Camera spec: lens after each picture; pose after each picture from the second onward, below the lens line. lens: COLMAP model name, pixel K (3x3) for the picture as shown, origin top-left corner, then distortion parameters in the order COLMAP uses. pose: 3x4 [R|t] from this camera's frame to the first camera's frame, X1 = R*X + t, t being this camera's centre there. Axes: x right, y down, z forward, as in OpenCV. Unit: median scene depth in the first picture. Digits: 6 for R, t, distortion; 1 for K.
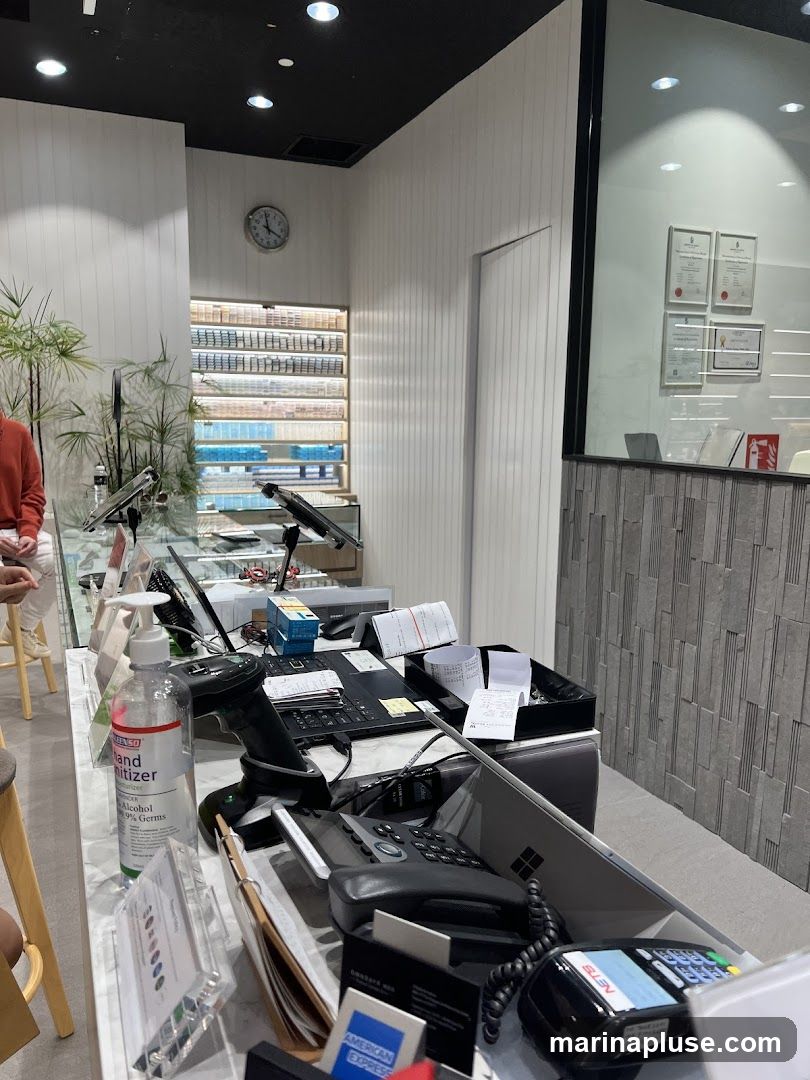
lens RADIAL K [[809.4, 0, 407.5], [0, 809.4, 559.2], [0, 0, 1]] dist [0.018433, 0.000388]
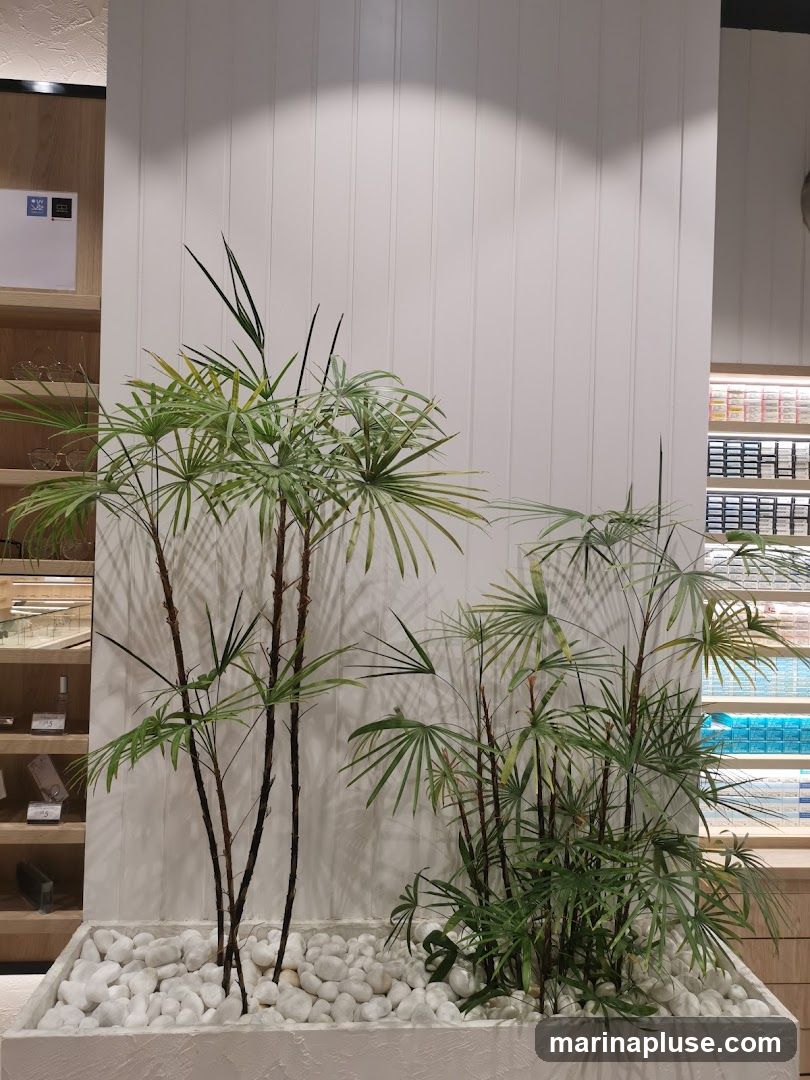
lens RADIAL K [[809.4, 0, 407.5], [0, 809.4, 559.2], [0, 0, 1]] dist [0.018433, 0.000388]
pose [[0.930327, -0.001134, -0.366730, -0.285948], [-0.065339, 0.983483, -0.168793, -0.166553], [0.360864, 0.180995, 0.914887, 0.689209]]
